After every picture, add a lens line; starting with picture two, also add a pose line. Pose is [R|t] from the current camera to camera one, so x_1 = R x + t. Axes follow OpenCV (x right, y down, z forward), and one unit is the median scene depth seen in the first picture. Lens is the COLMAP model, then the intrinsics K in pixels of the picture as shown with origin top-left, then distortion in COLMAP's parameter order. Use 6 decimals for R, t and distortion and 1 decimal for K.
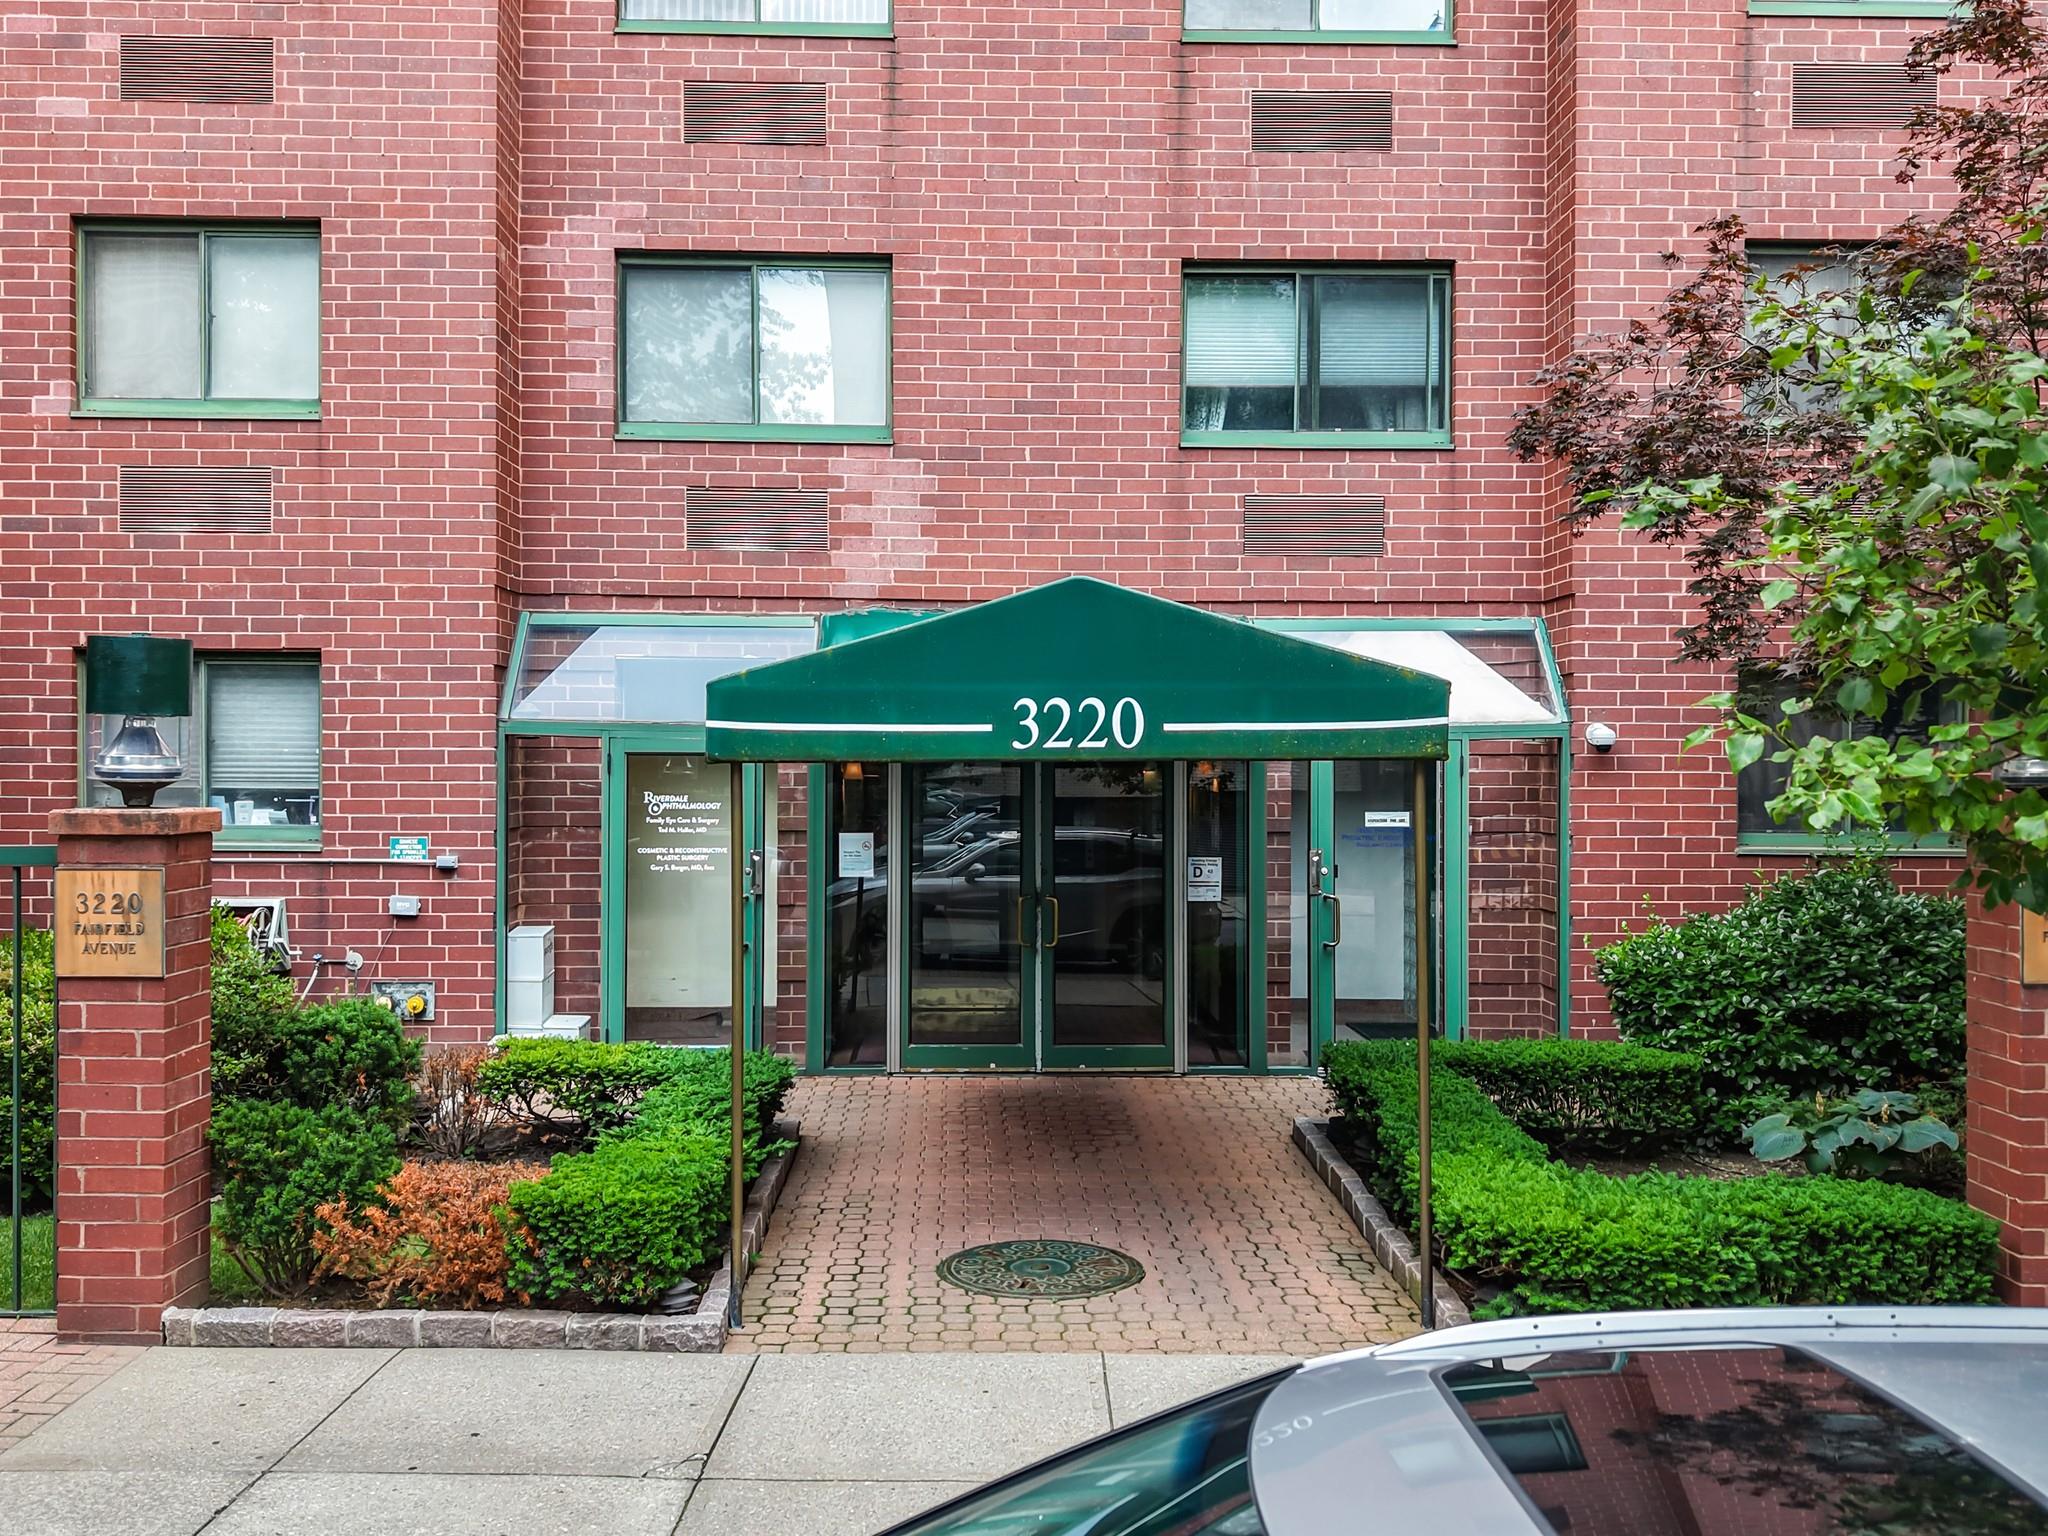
lens RADIAL K [[1448.4, 0, 1031.4], [0, 1448.4, 776.4], [0, 0, 1]] dist [0.015798, -0.028441]
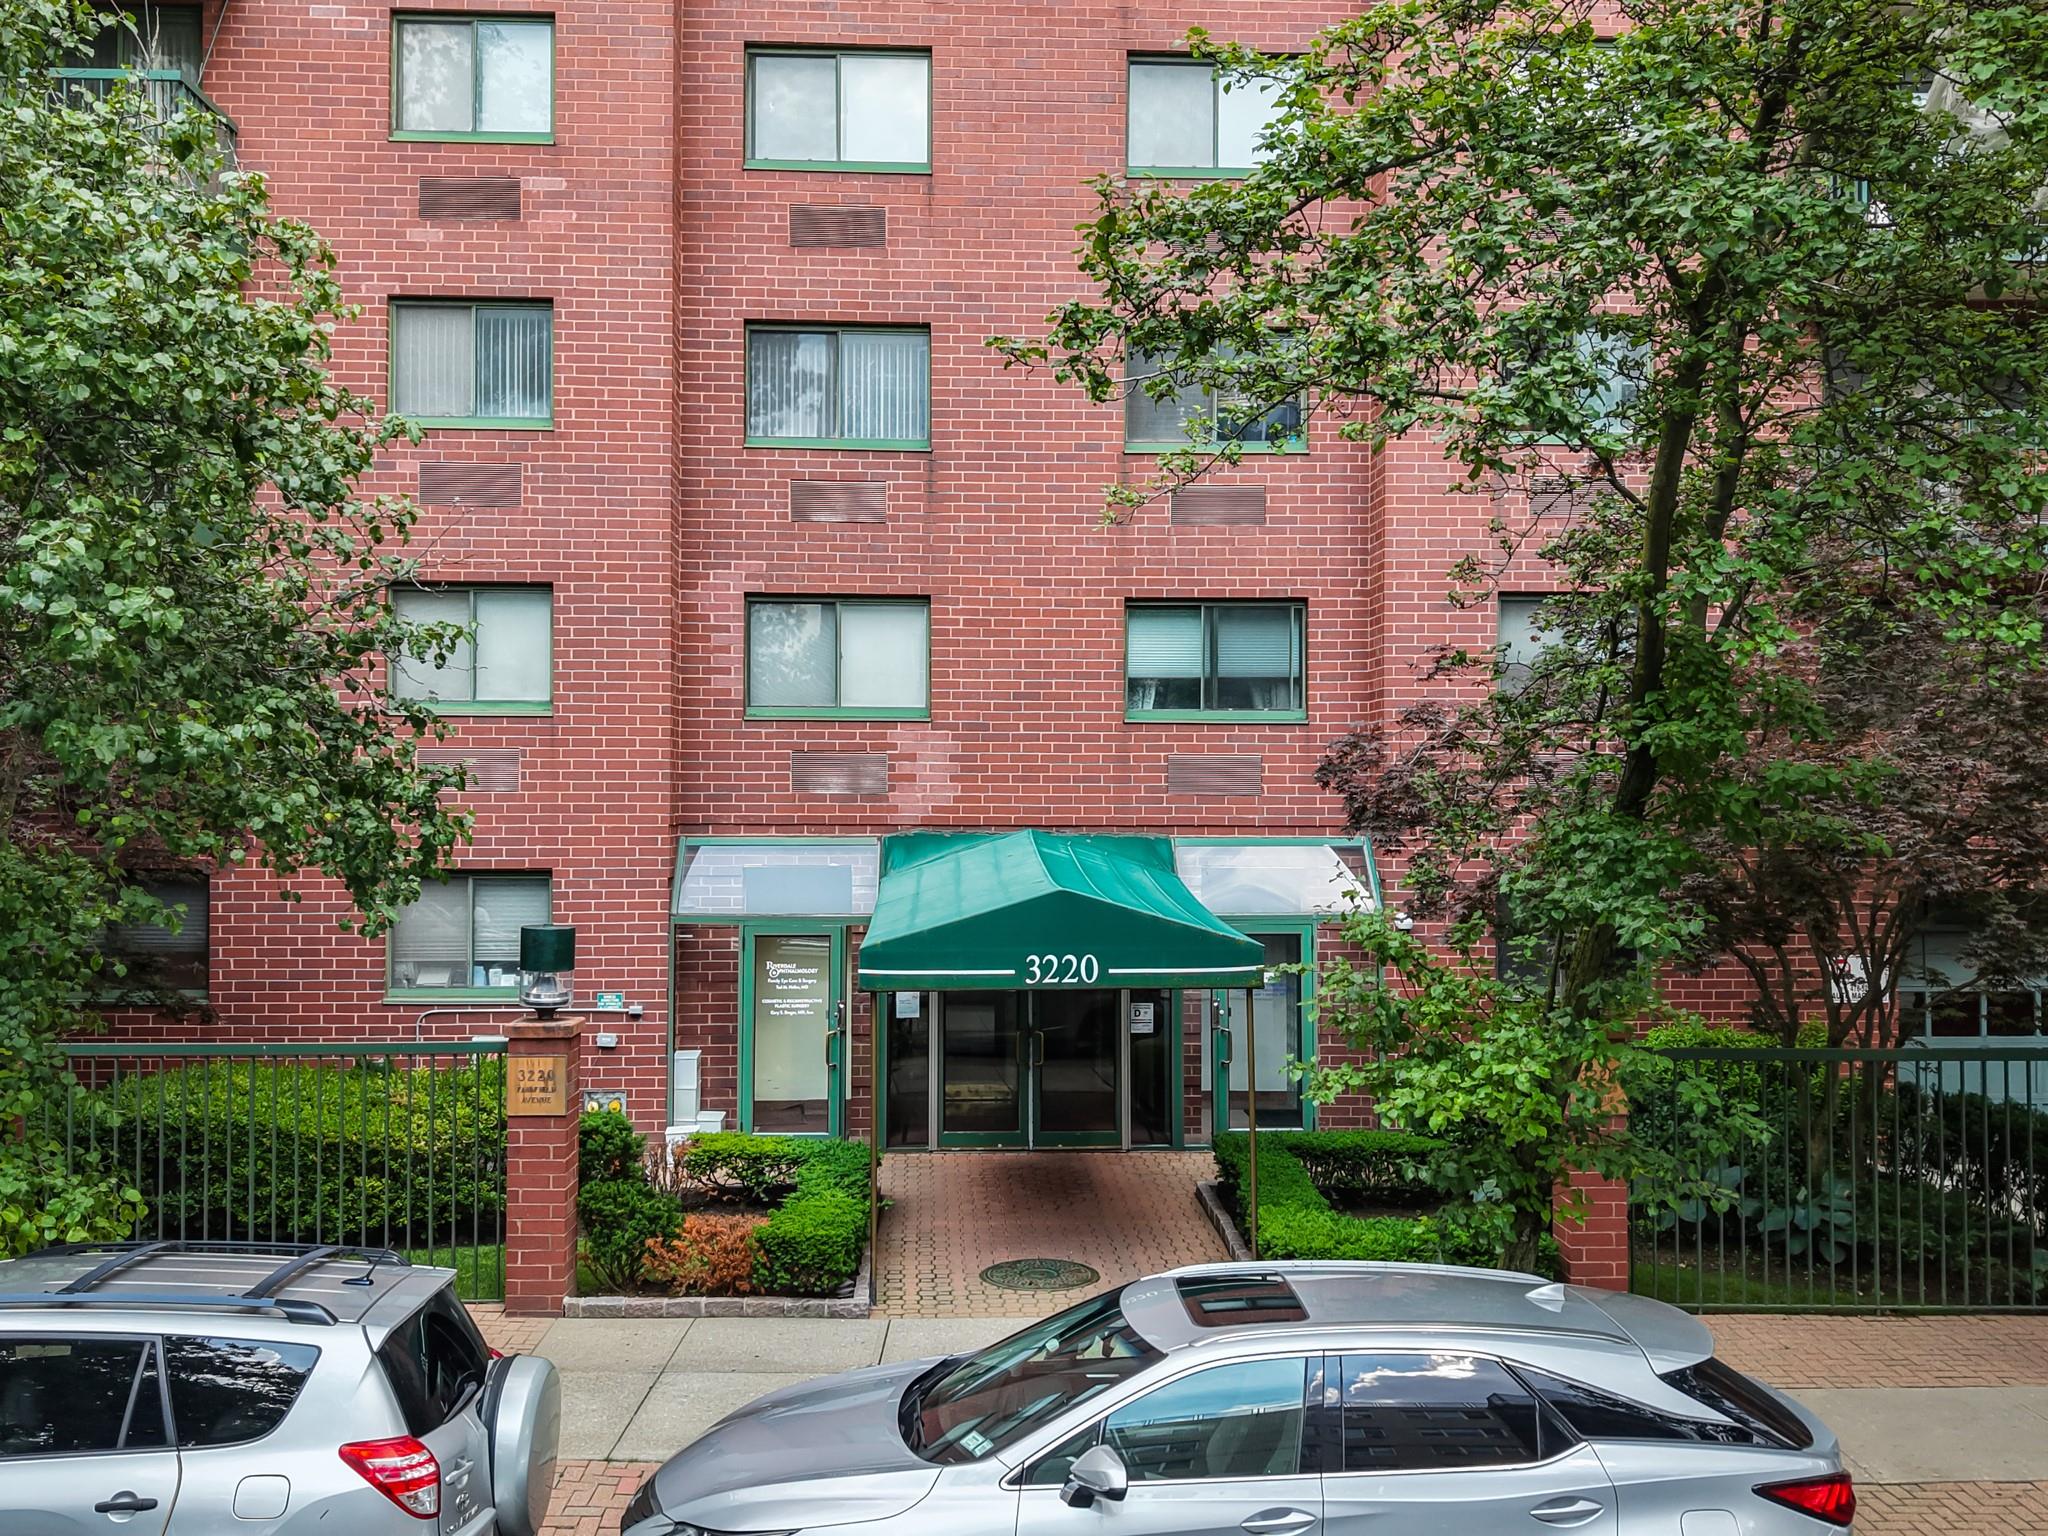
lens RADIAL K [[1448.4, 0, 1018.5], [0, 1448.4, 775.3], [0, 0, 1]] dist [0.015798, -0.028441]
pose [[0.999888, -0.002387, 0.014787, -0.029612], [0.002764, 0.999671, -0.025482, -0.143978], [-0.014721, 0.025520, 0.999566, -0.506307]]
